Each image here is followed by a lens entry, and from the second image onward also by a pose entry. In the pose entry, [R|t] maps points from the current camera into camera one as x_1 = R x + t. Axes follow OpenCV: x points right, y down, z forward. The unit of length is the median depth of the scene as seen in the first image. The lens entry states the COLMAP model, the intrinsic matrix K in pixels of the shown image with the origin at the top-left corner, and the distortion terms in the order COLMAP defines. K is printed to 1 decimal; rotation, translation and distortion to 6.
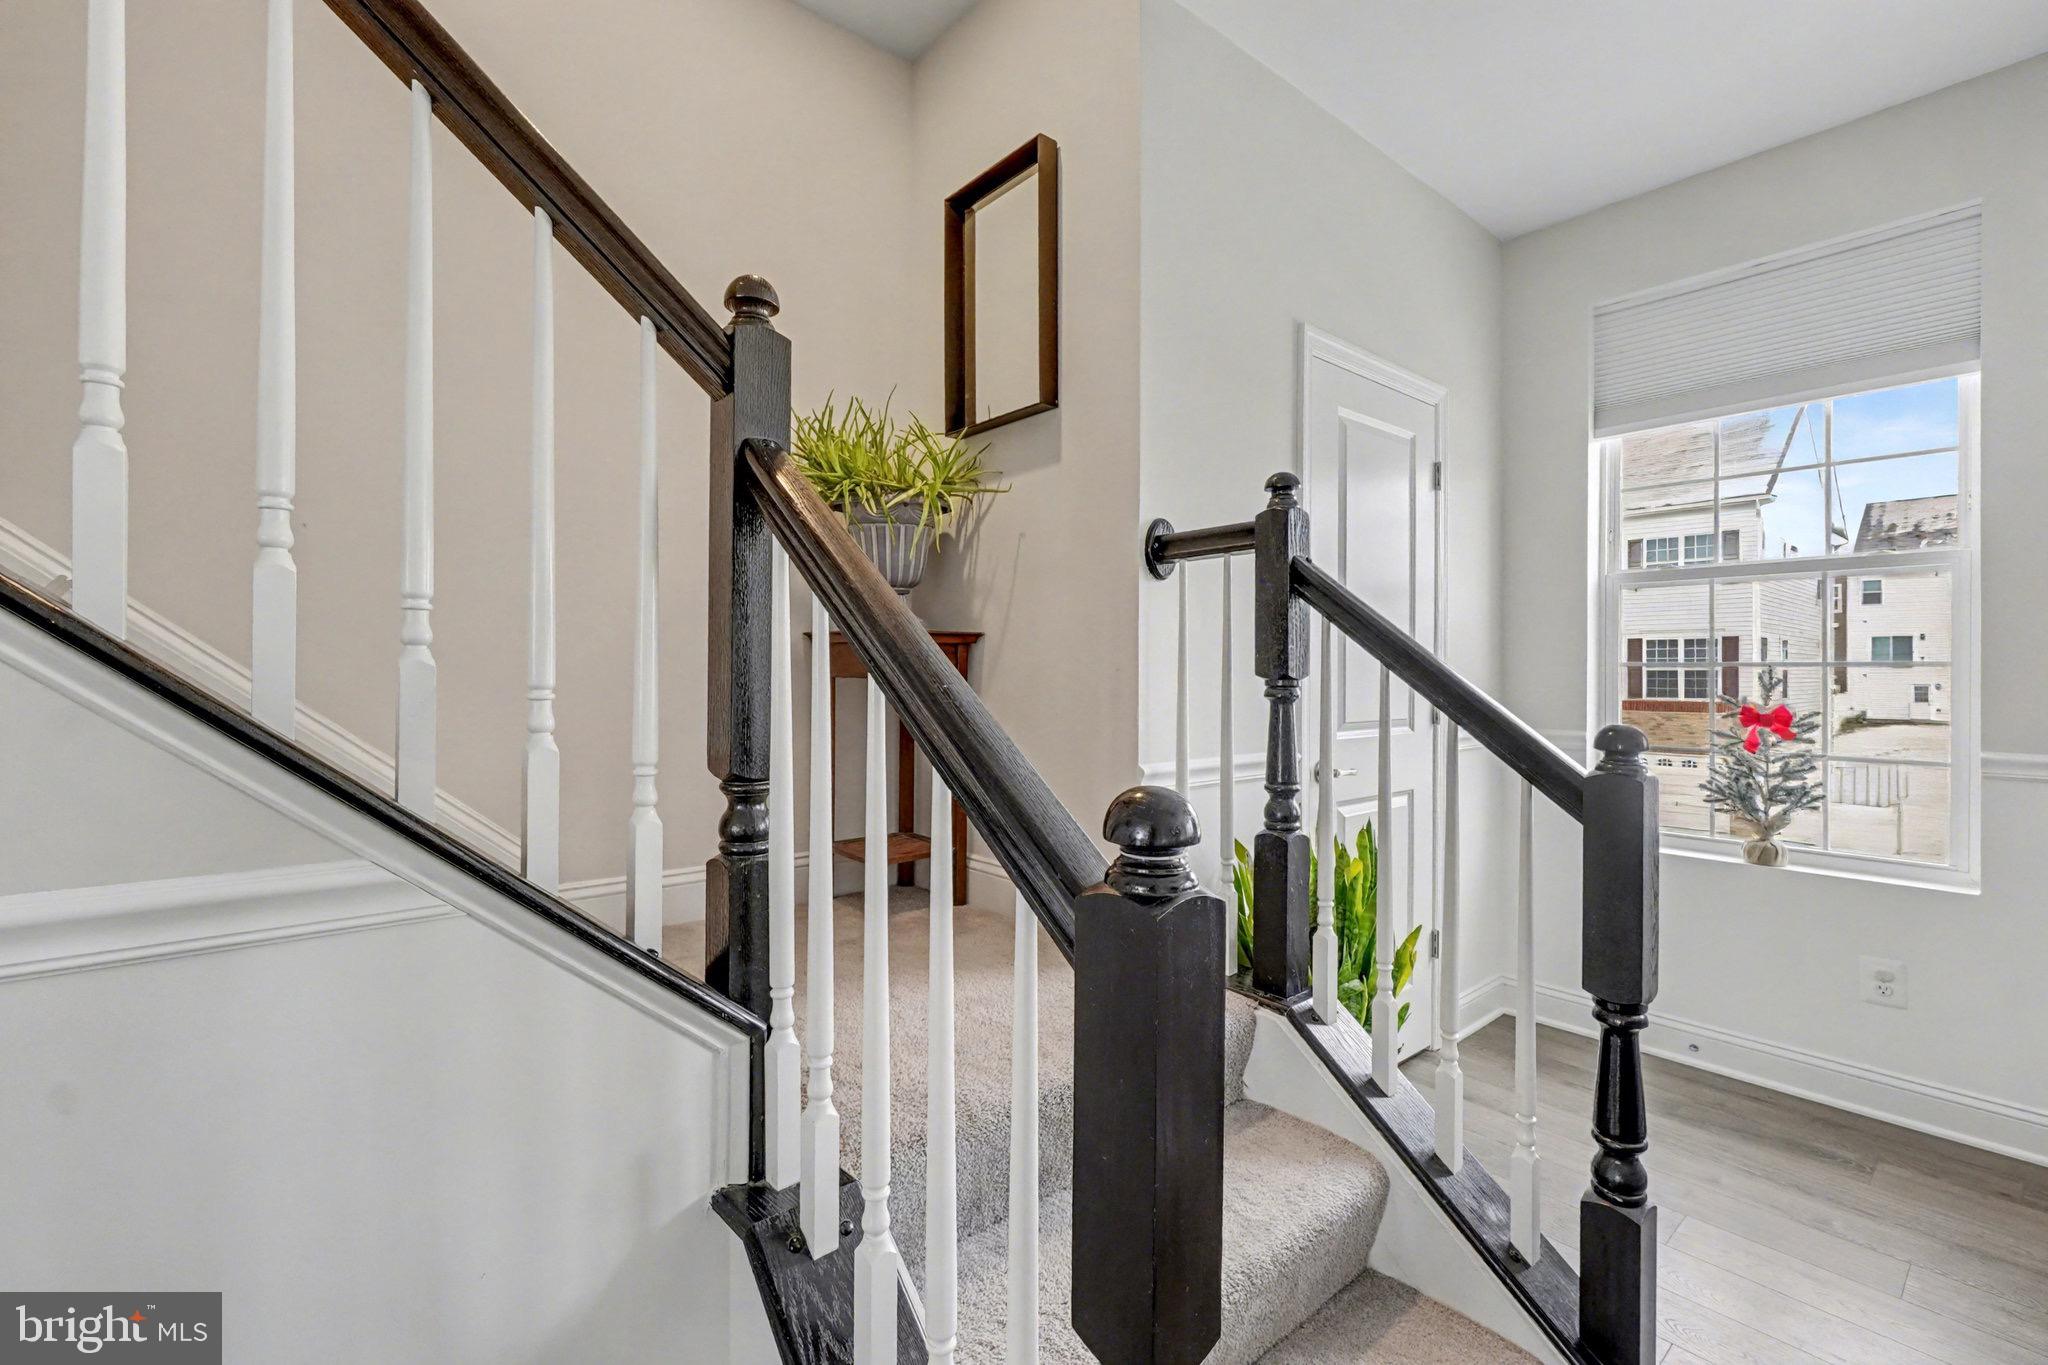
lens RADIAL K [[880.8, 0, 996.9], [0, 880.8, 663.1], [0, 0, 1]] dist [-0.010240, 0.005498]
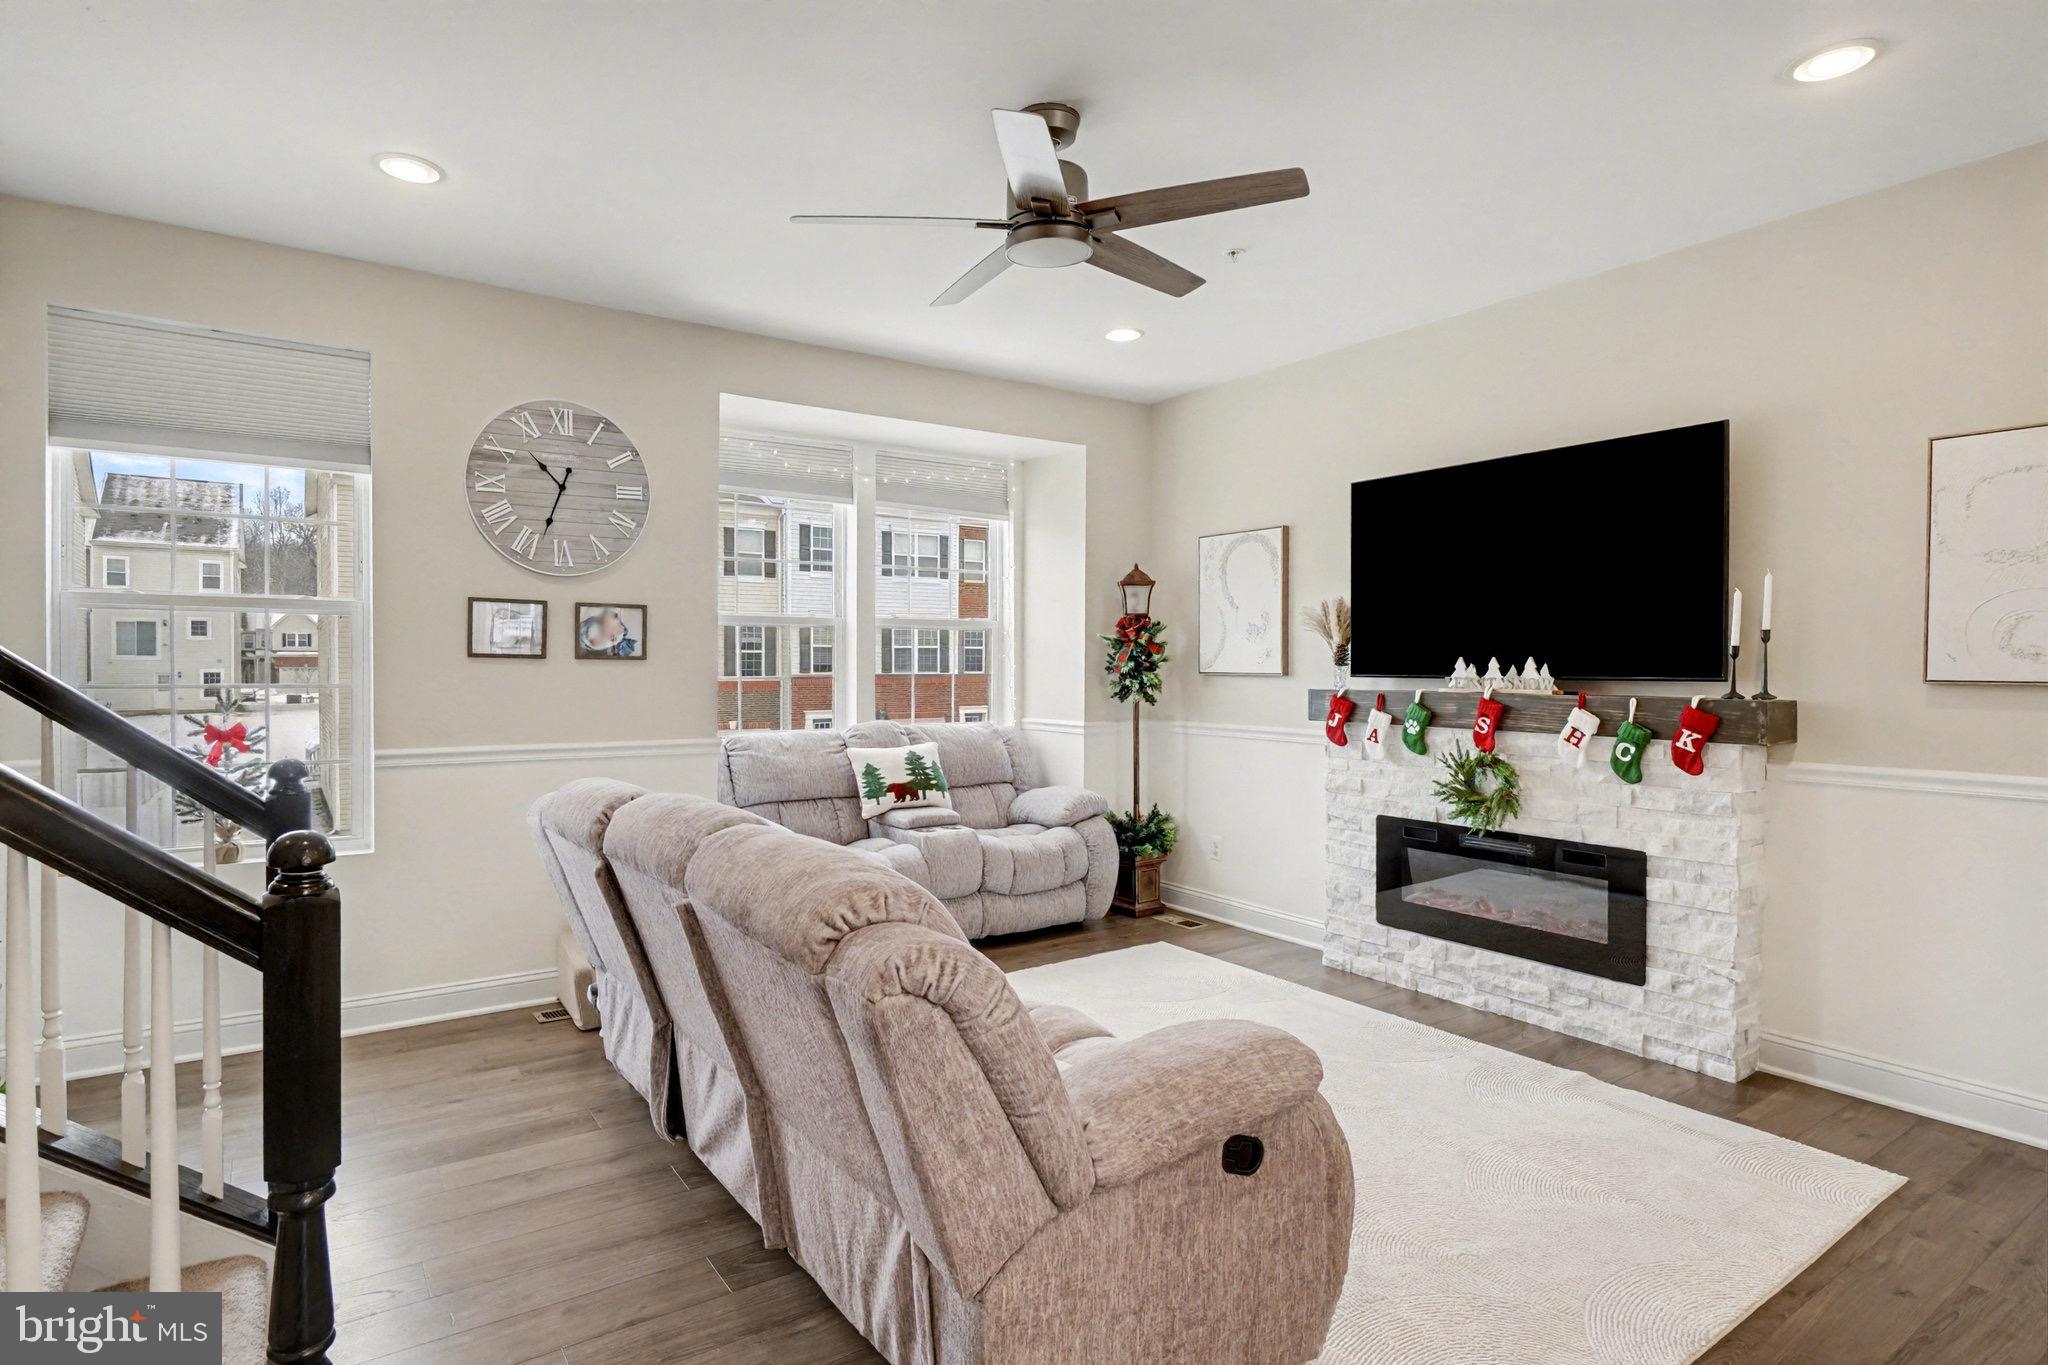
lens RADIAL K [[1063.6, 0, 1001.0], [0, 1063.6, 682.9], [0, 0, 1]] dist [-0.011837, 0.006474]
pose [[0.082836, -0.020826, 0.996346, -0.614338], [-0.013740, 0.999663, 0.022038, -0.072645], [-0.996469, -0.015515, 0.082521, -0.168495]]
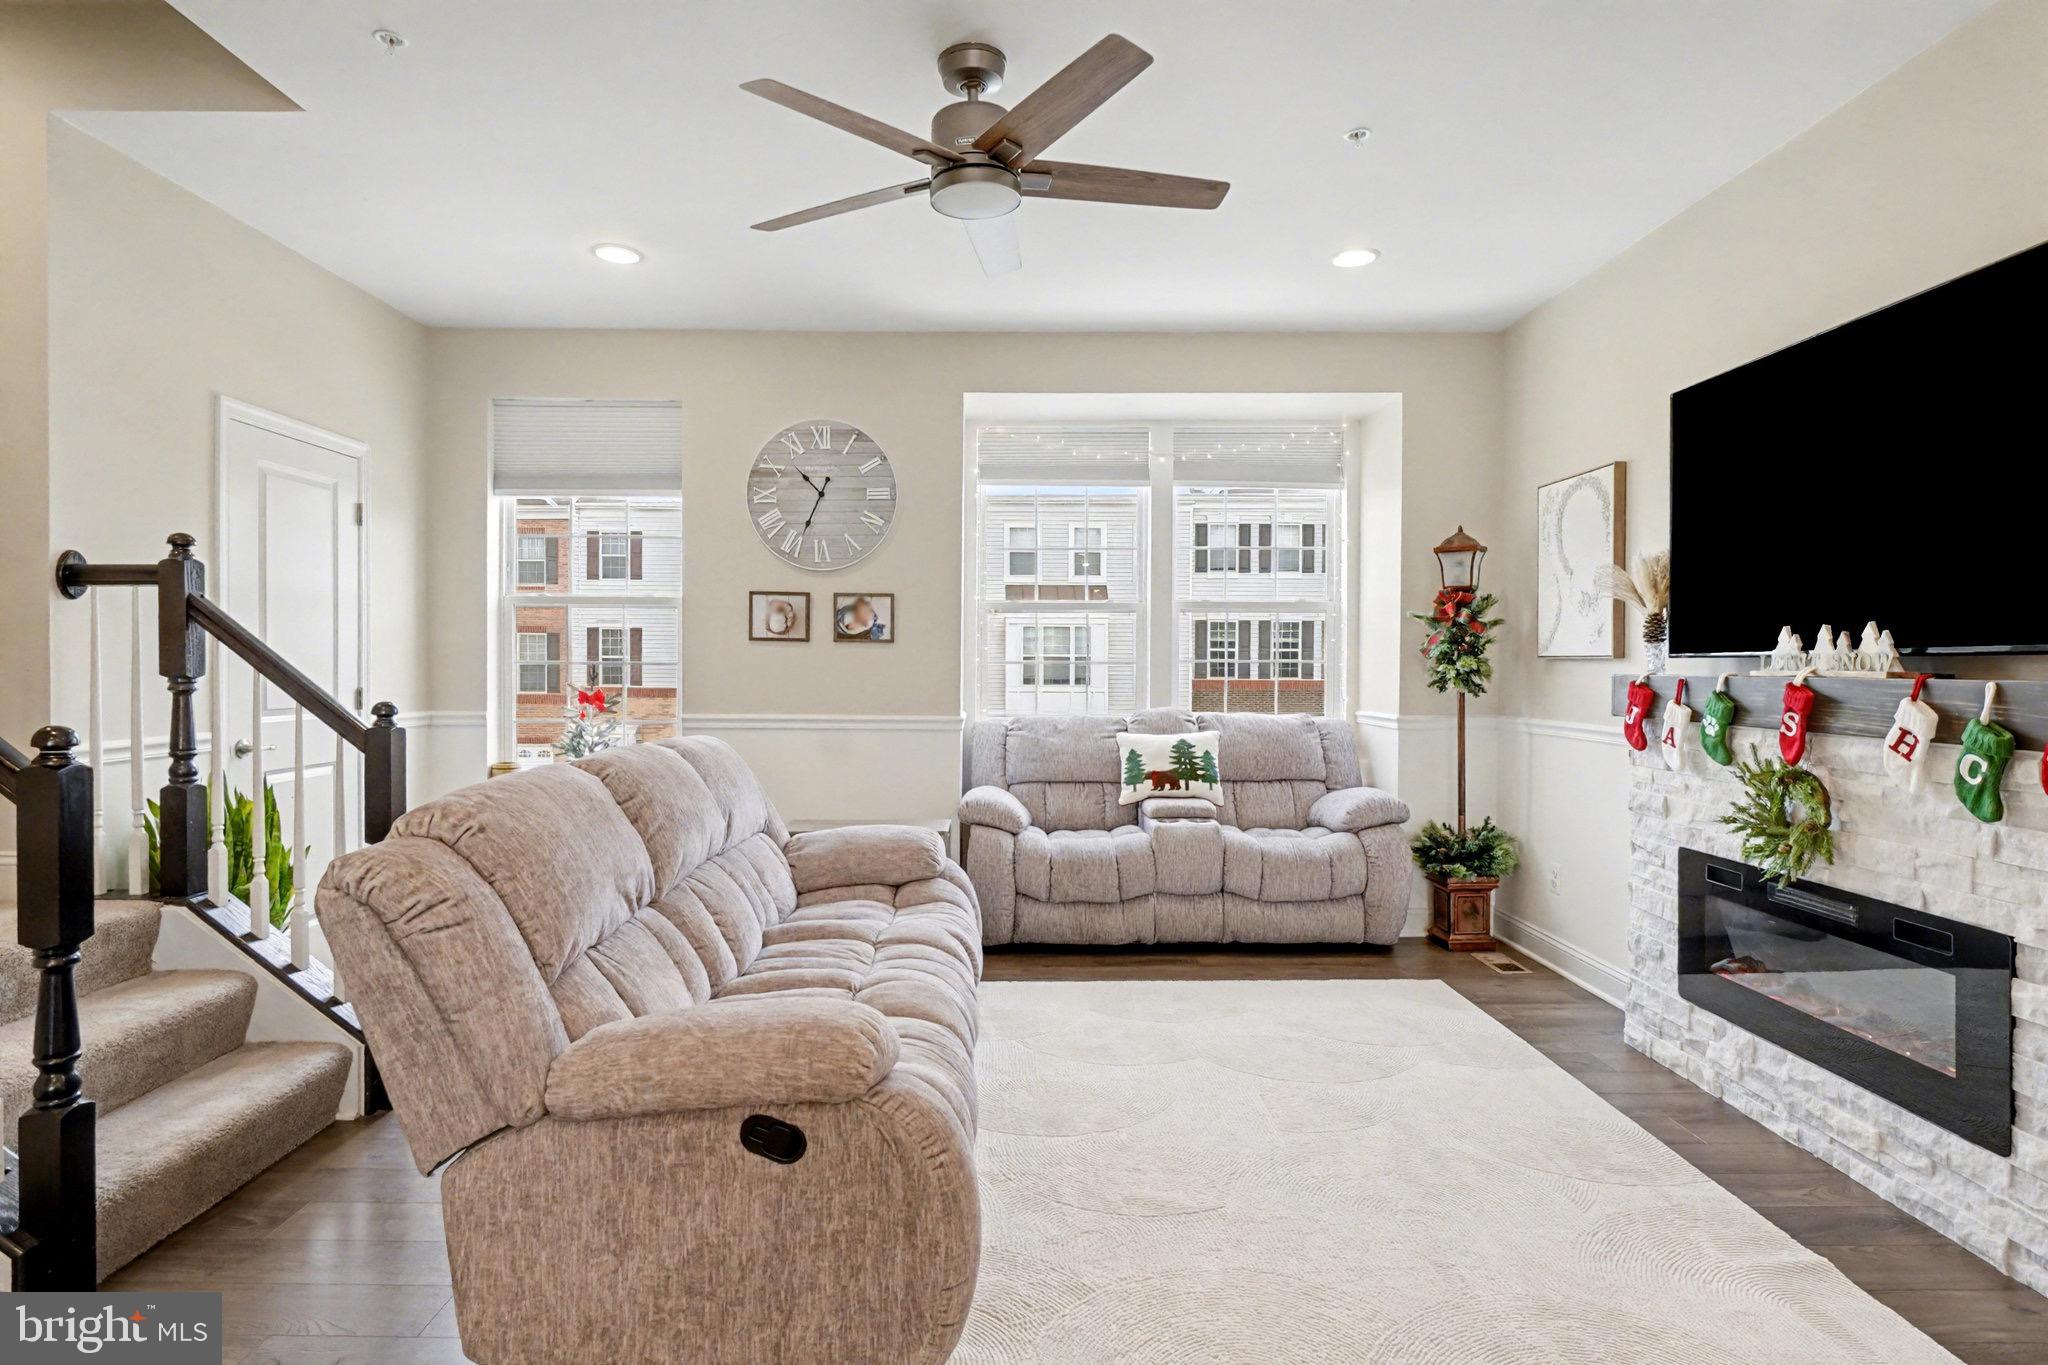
lens RADIAL K [[1063.6, 0, 999.4], [0, 1063.6, 682.8], [0, 0, 1]] dist [-0.011837, 0.006474]
pose [[0.630443, -0.014913, 0.776093, -0.173662], [-0.010759, 0.999552, 0.027947, -0.035675], [-0.776161, -0.025969, 0.629999, -1.108570]]
